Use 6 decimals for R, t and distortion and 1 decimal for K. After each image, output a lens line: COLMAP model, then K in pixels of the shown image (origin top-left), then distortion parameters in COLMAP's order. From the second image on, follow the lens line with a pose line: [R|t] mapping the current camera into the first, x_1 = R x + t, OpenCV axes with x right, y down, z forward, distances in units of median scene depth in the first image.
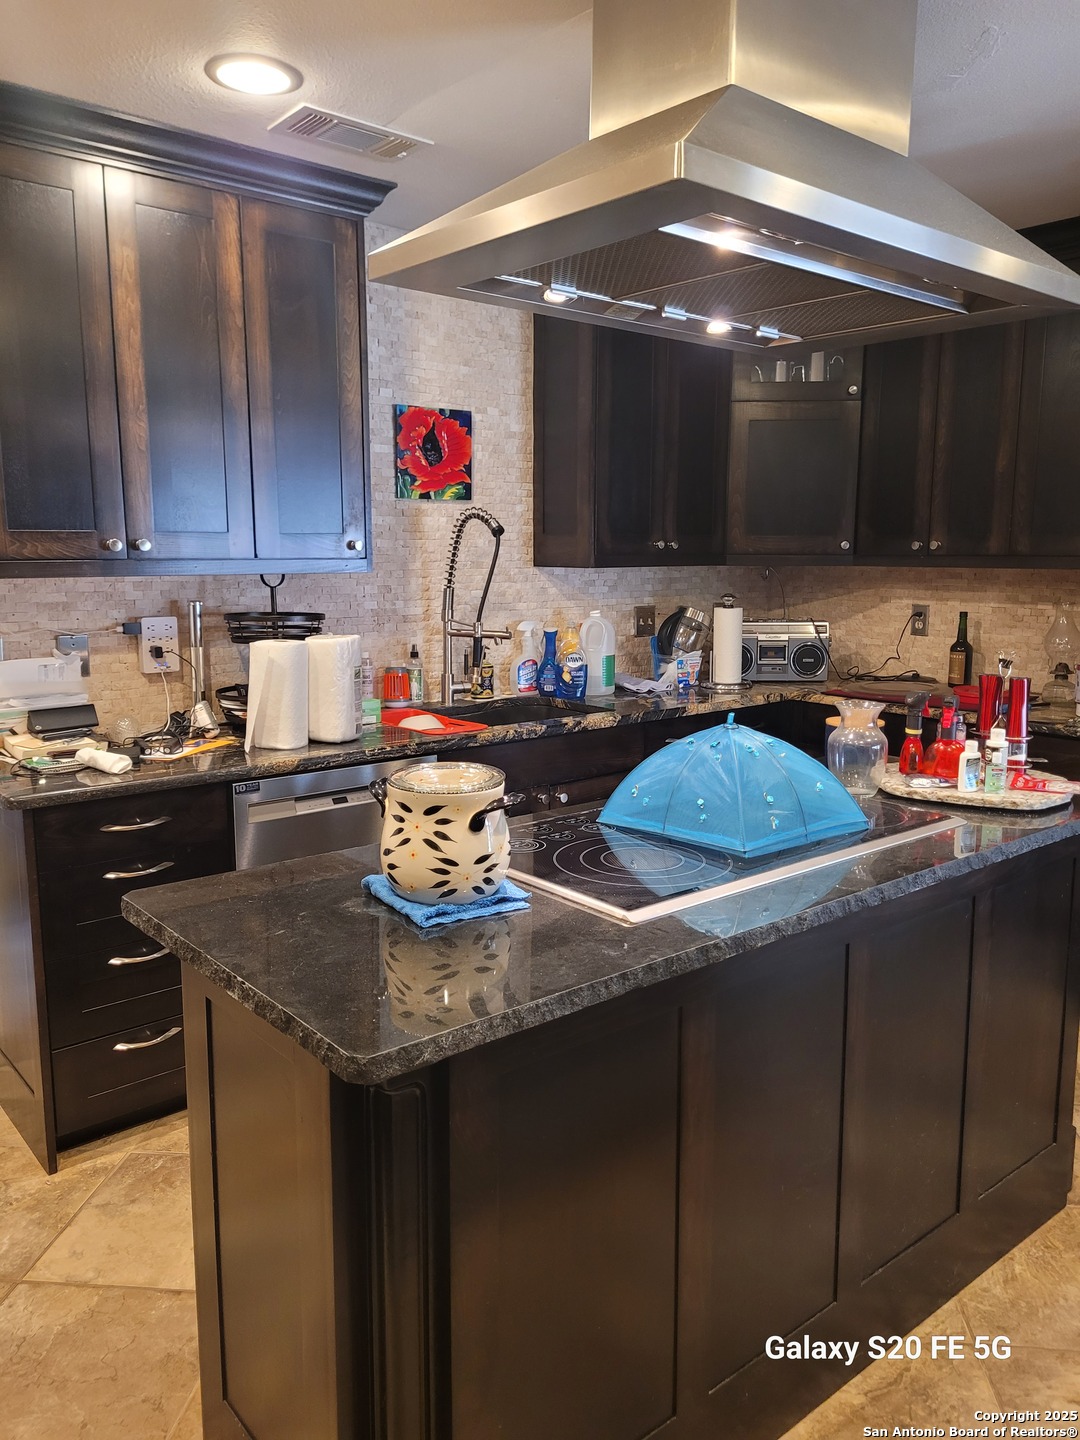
lens RADIAL K [[1085.4, 0, 557.2], [0, 1085.4, 716.5], [0, 0, 1]] dist [0.054594, -0.037509]
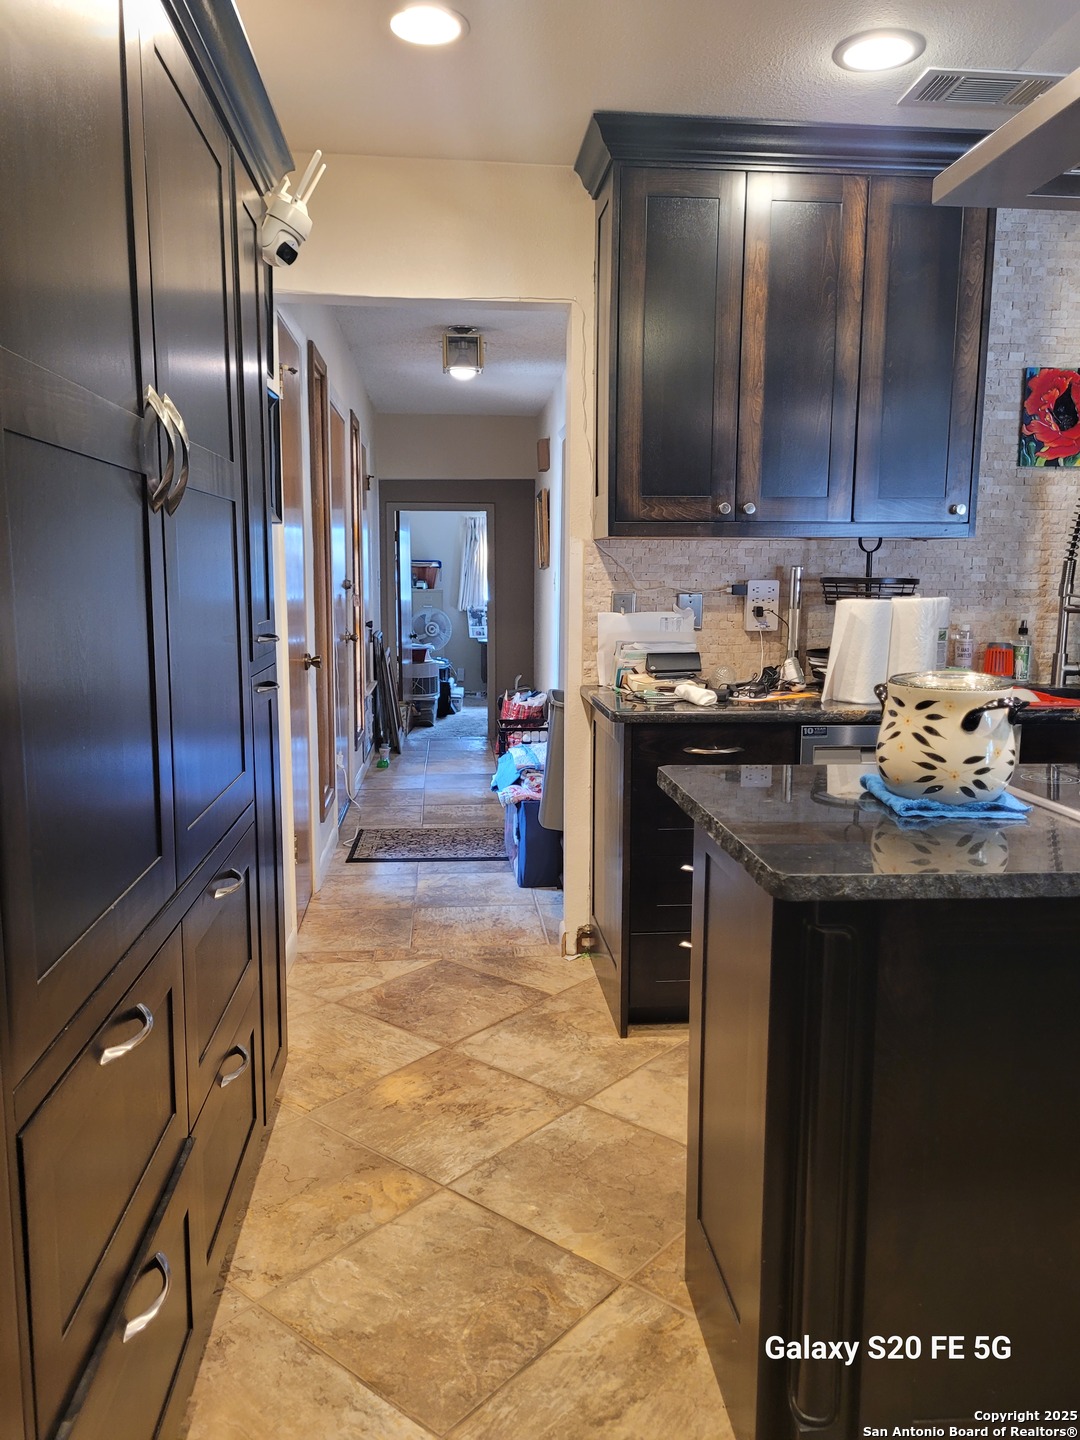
lens RADIAL K [[1085.4, 0, 550.4], [0, 1085.4, 722.0], [0, 0, 1]] dist [0.054594, -0.037509]
pose [[0.821251, 0.078876, -0.565089, 0.100769], [-0.092909, 0.995667, 0.003950, 0.074853], [0.562951, 0.049259, 0.825021, -0.020048]]
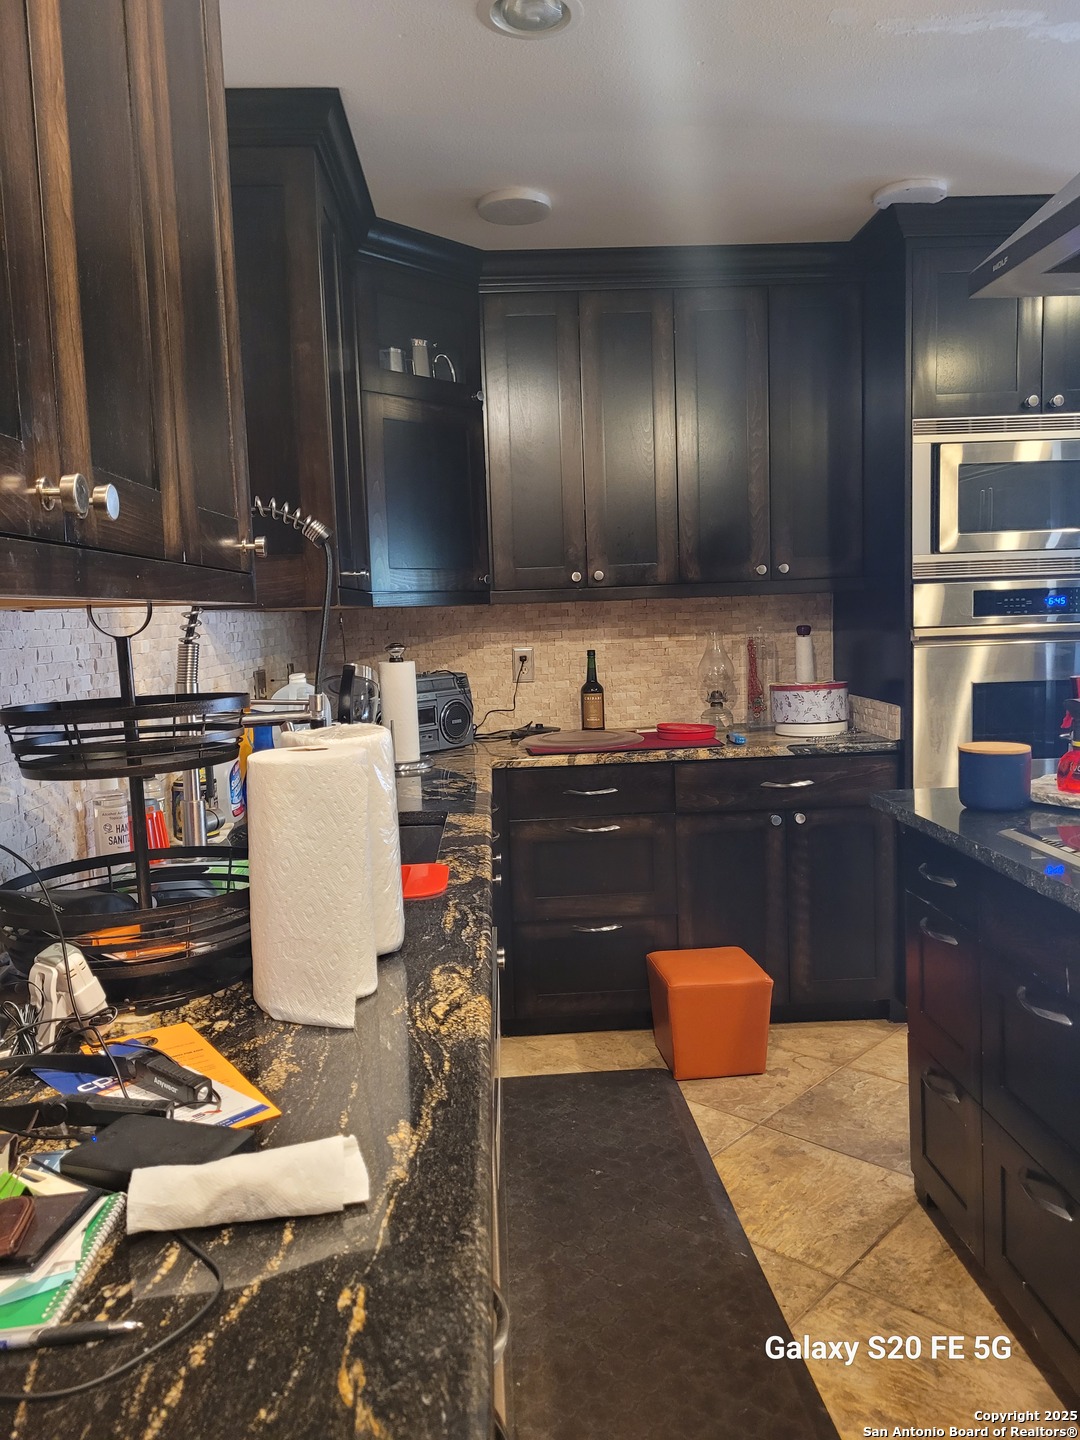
lens RADIAL K [[1085.4, 0, 536.1], [0, 1085.4, 711.3], [0, 0, 1]] dist [0.054594, -0.037509]
pose [[0.605284, -0.096912, 0.790088, -0.568546], [0.161996, 0.986787, -0.003066, -0.072531], [-0.779351, 0.129847, 0.612985, 0.707075]]
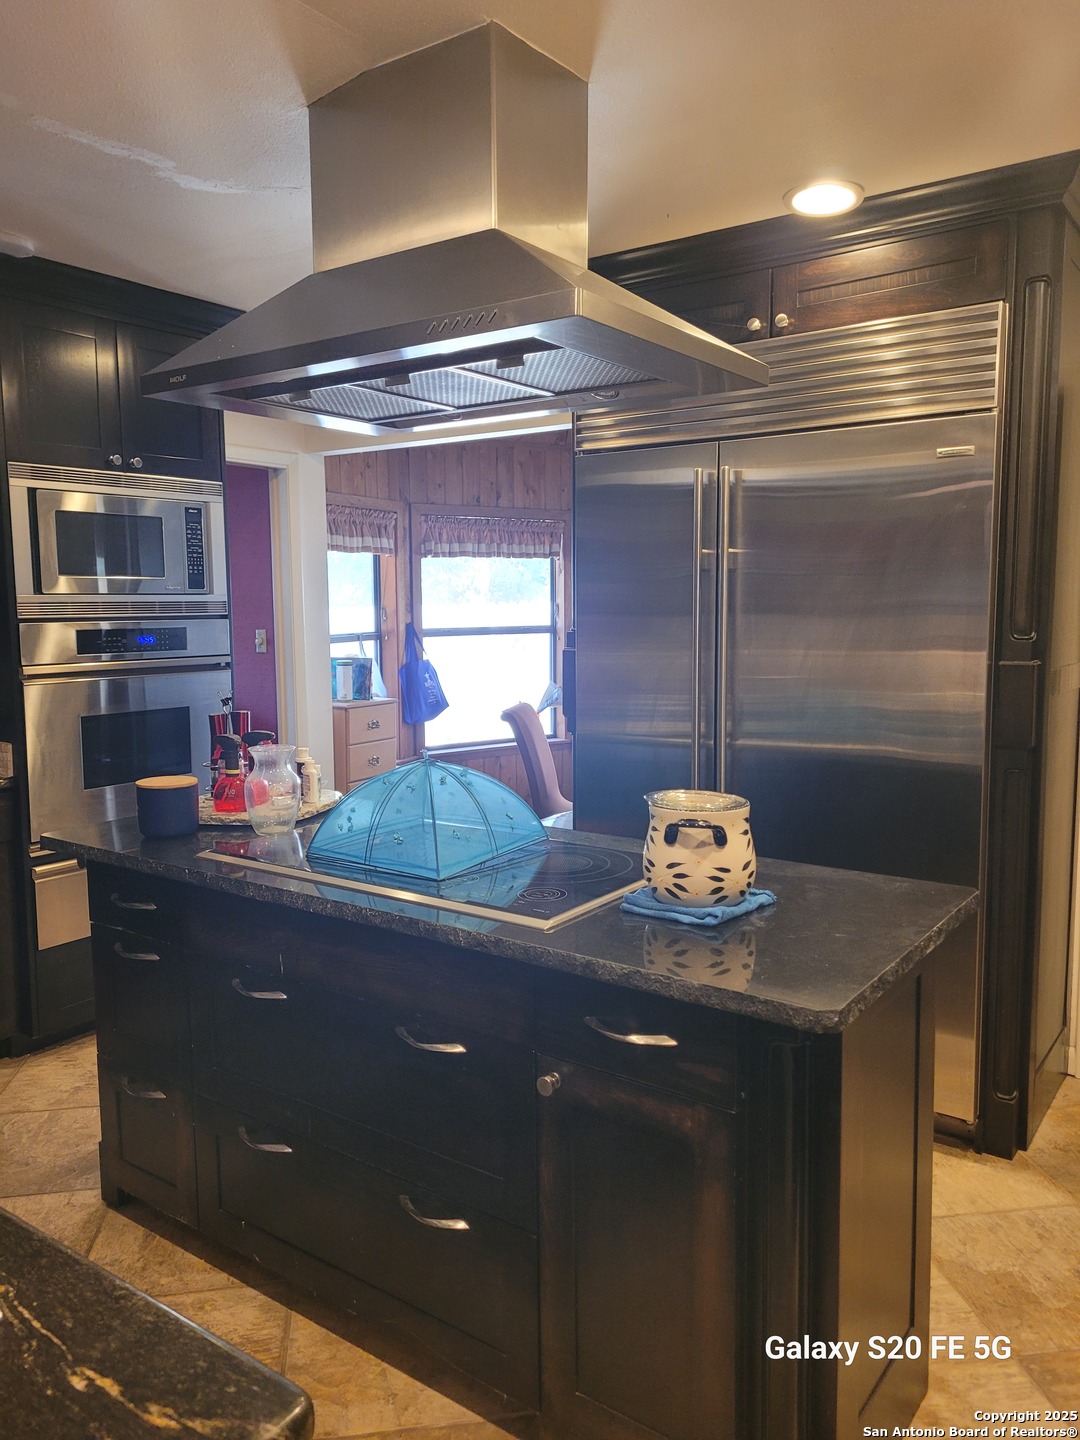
lens RADIAL K [[1085.4, 0, 546.9], [0, 1085.4, 707.7], [0, 0, 1]] dist [0.054594, -0.037509]
pose [[-0.249962, -0.101674, 0.962903, -0.689672], [0.157158, 0.977024, 0.143962, -0.135550], [-0.955416, 0.187313, -0.228240, 0.830217]]
